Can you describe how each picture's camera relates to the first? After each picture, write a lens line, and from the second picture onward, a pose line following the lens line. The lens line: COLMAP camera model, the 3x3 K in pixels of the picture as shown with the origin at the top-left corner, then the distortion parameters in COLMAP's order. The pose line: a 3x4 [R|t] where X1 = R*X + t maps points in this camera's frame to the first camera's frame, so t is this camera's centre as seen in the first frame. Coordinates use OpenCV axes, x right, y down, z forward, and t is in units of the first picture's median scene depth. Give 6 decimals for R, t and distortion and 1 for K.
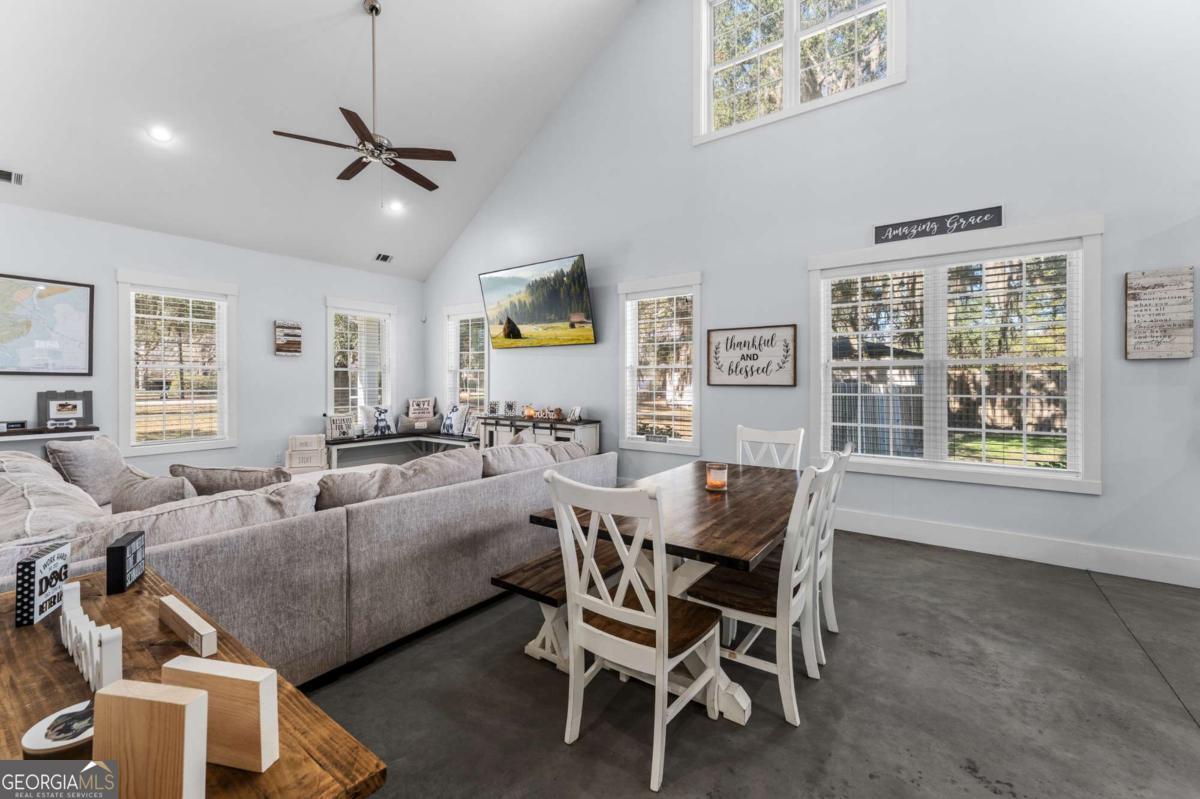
lens RADIAL K [[482.2, 0, 597.9], [0, 482.2, 381.3], [0, 0, 1]] dist [-0.000986, 0.000383]
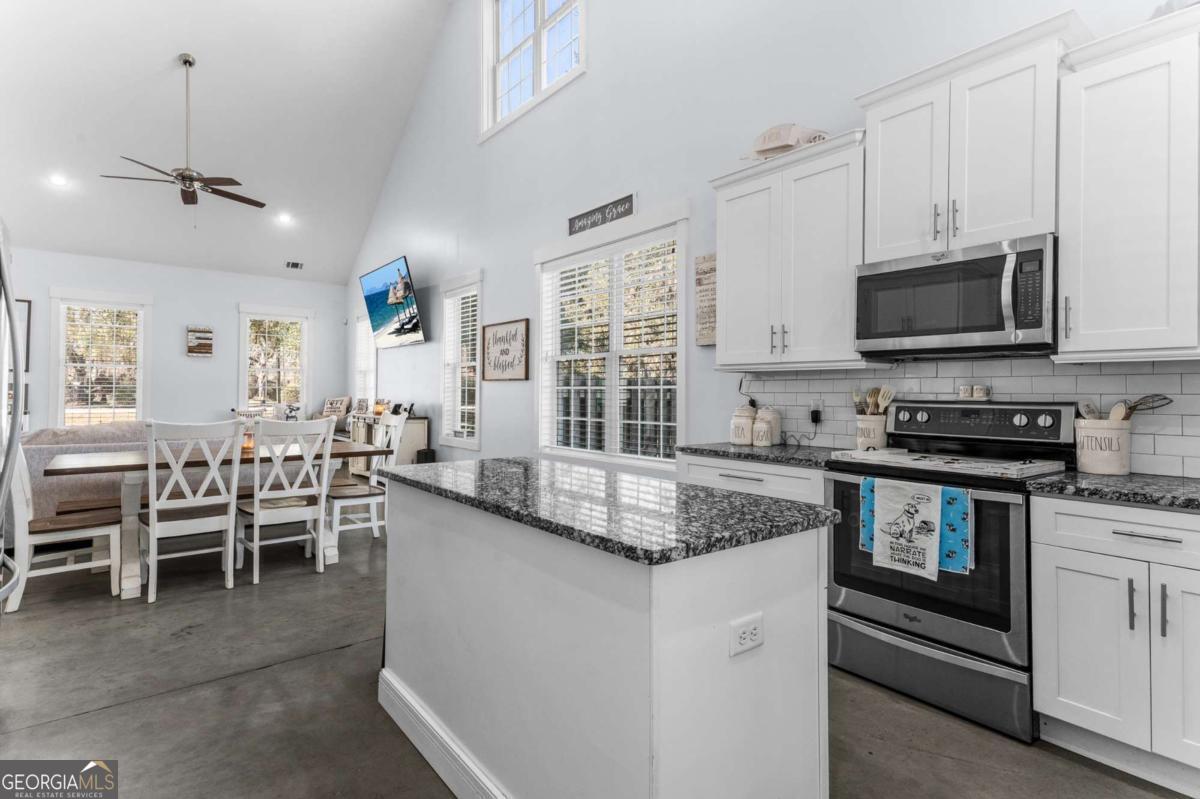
lens RADIAL K [[591.1, 0, 602.9], [0, 591.1, 386.8], [0, 0, 1]] dist [0.014885, 0.000909]
pose [[0.966100, 0.004276, -0.258132, 0.775432], [-0.007340, 0.999914, -0.010907, 0.032209], [0.258063, 0.012432, 0.966048, -0.130387]]
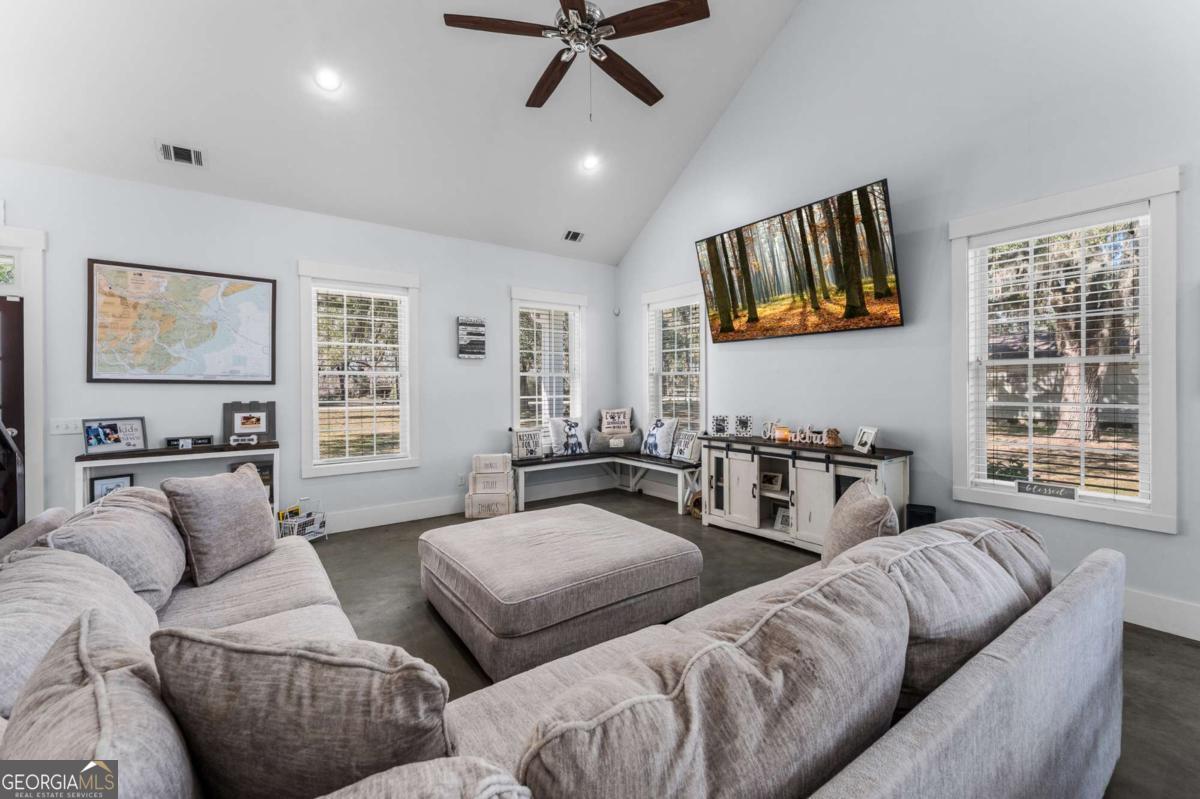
lens RADIAL K [[482.2, 0, 599.0], [0, 482.2, 386.3], [0, 0, 1]] dist [-0.000986, 0.000383]
pose [[0.947859, -0.006227, -0.318628, -0.202647], [0.005881, 0.999981, -0.002050, -0.002211], [0.318635, 0.000069, 0.947878, 0.337538]]
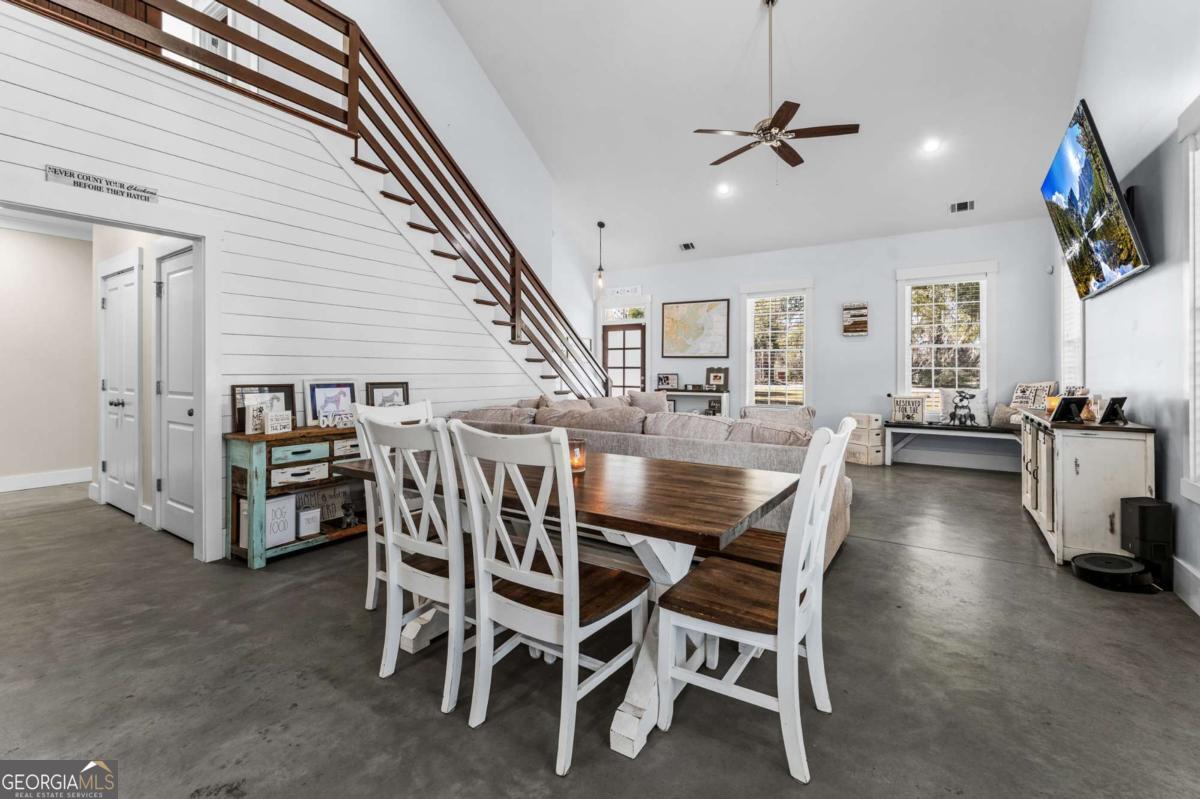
lens RADIAL K [[512.7, 0, 613.2], [0, 512.7, 369.9], [0, 0, 1]] dist [0.000778, 0.000011]
pose [[0.049988, -0.003612, -0.998743, 0.534607], [-0.003684, 0.999986, -0.003801, 0.032429], [0.998743, 0.003870, 0.049974, 0.515955]]
